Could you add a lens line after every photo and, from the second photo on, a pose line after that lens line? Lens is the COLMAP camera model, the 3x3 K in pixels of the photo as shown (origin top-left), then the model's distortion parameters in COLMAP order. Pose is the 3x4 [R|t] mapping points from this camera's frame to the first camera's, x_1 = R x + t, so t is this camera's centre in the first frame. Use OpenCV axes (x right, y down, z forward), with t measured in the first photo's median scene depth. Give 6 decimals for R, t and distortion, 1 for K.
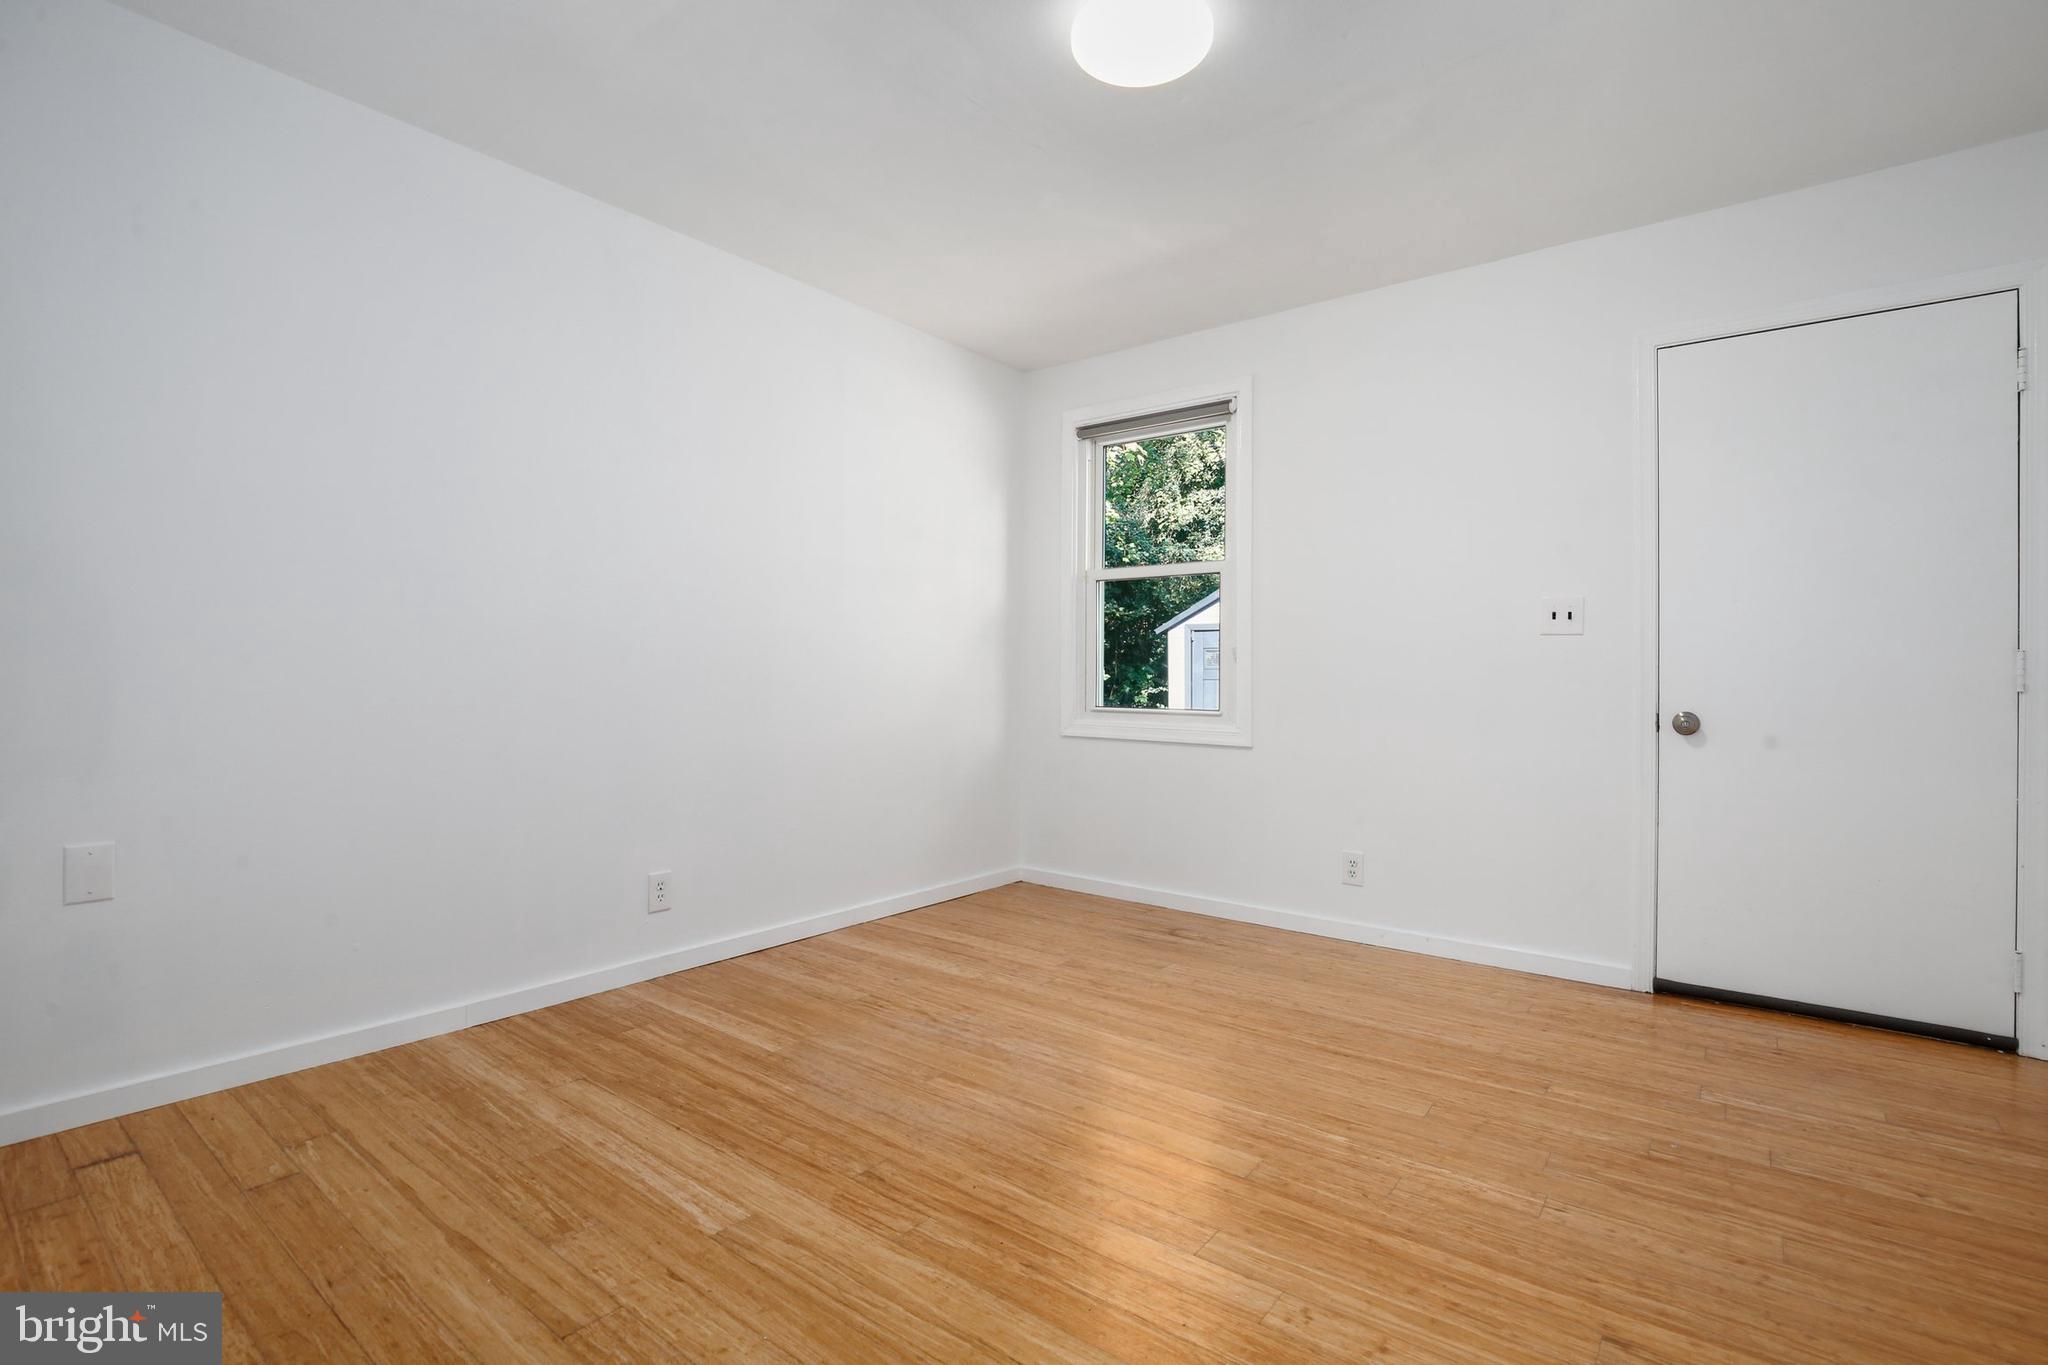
lens RADIAL K [[952.2, 0, 1015.8], [0, 952.2, 692.1], [0, 0, 1]] dist [-0.038004, 0.007816]
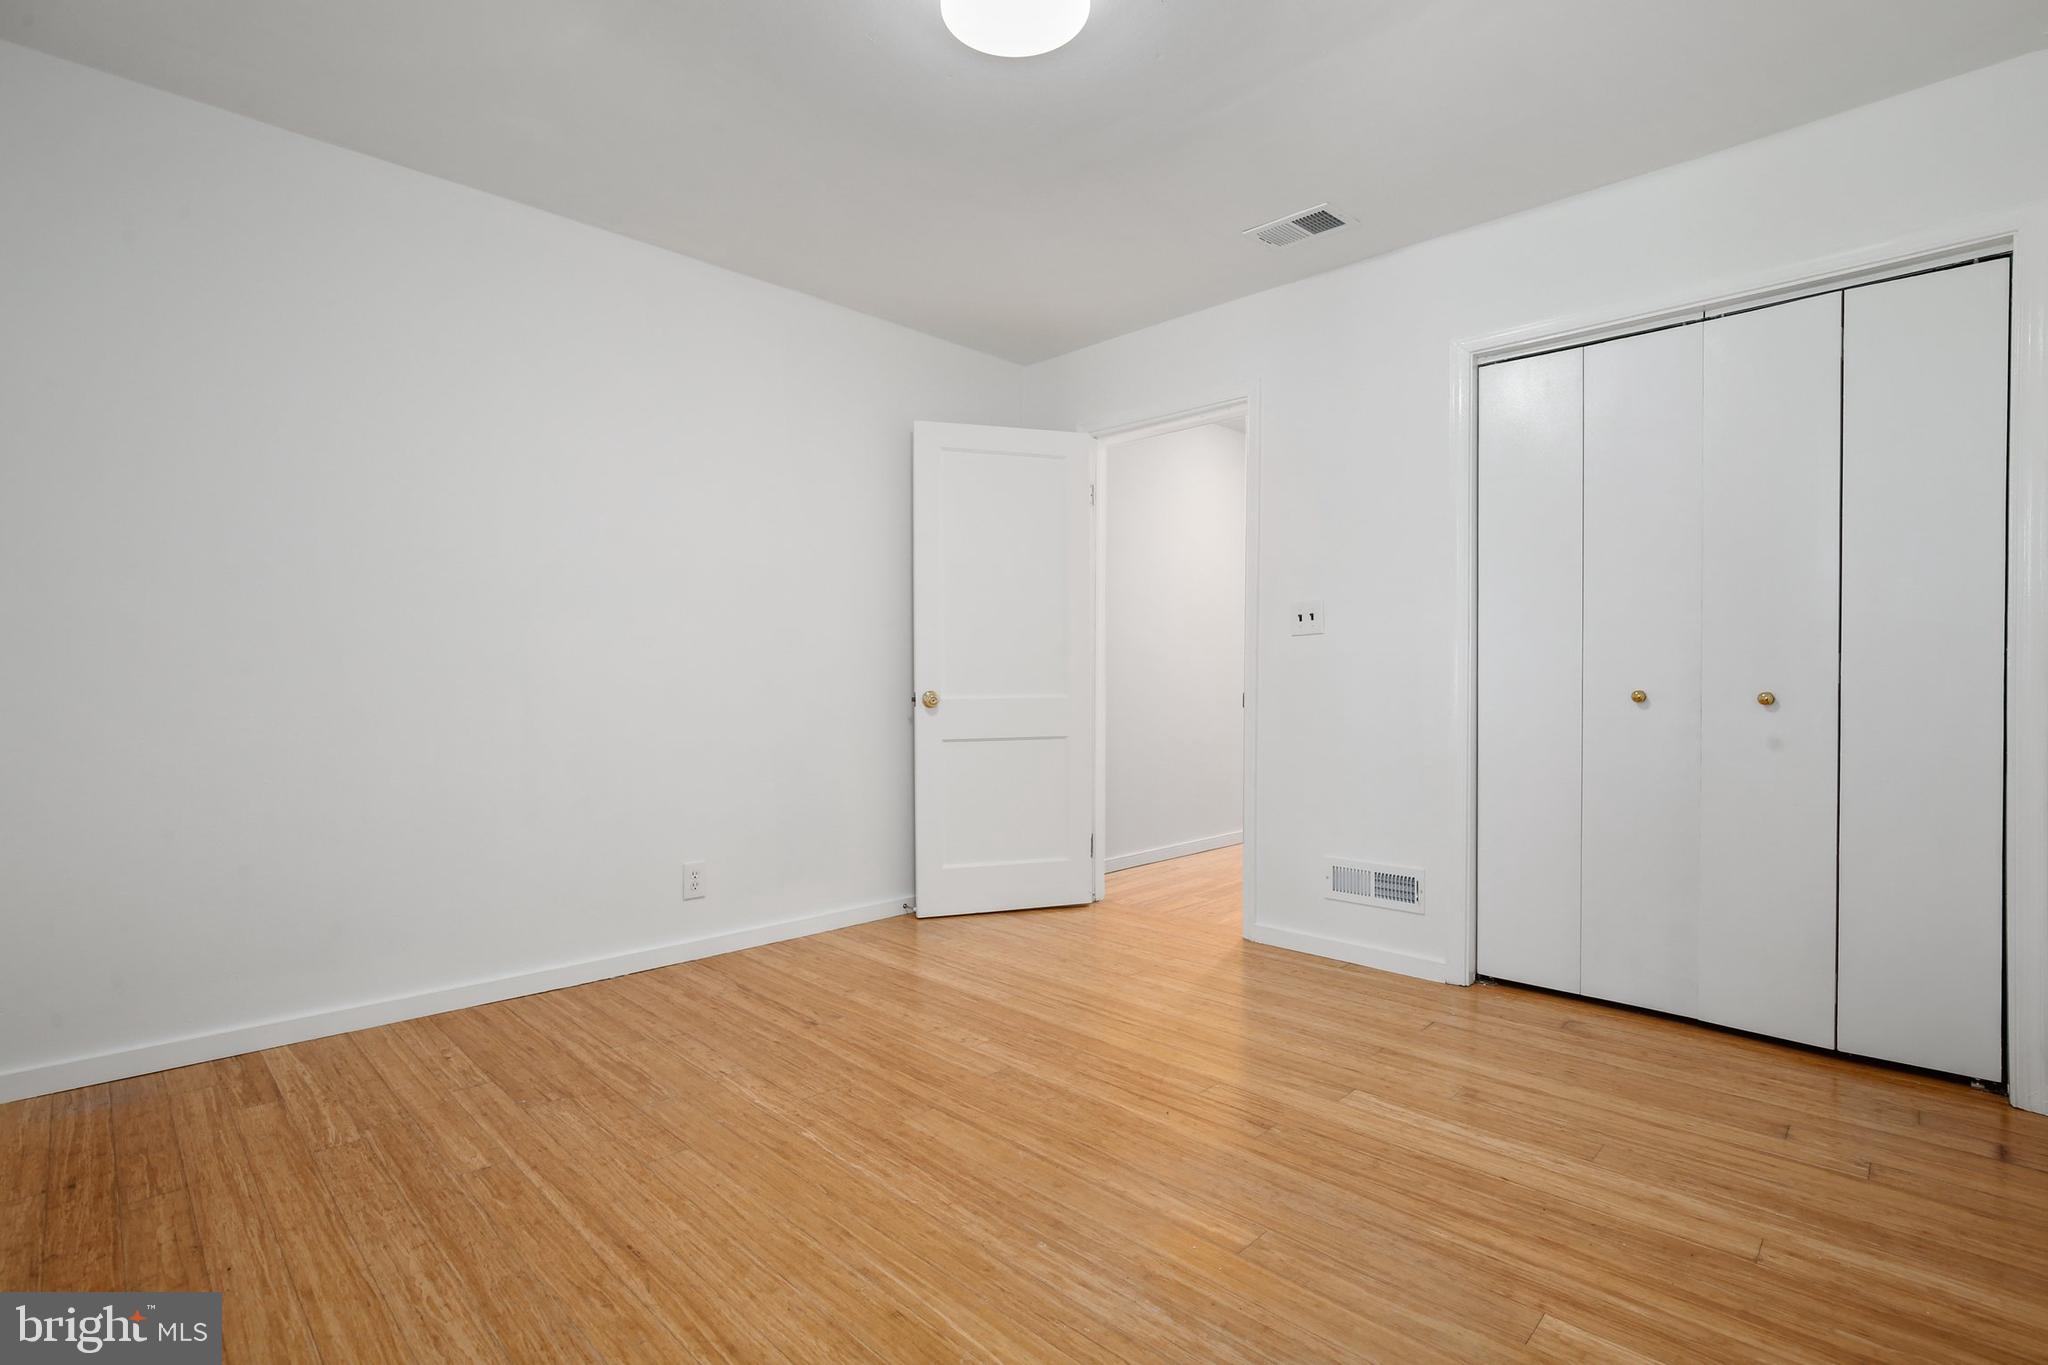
lens RADIAL K [[952.2, 0, 1015.8], [0, 952.2, 692.1], [0, 0, 1]] dist [-0.038004, 0.007816]
pose [[-0.993485, -0.015255, 0.112933, 0.017199], [-0.011744, 0.999429, 0.031689, -0.031716], [-0.113352, 0.030156, -0.993097, 1.965336]]
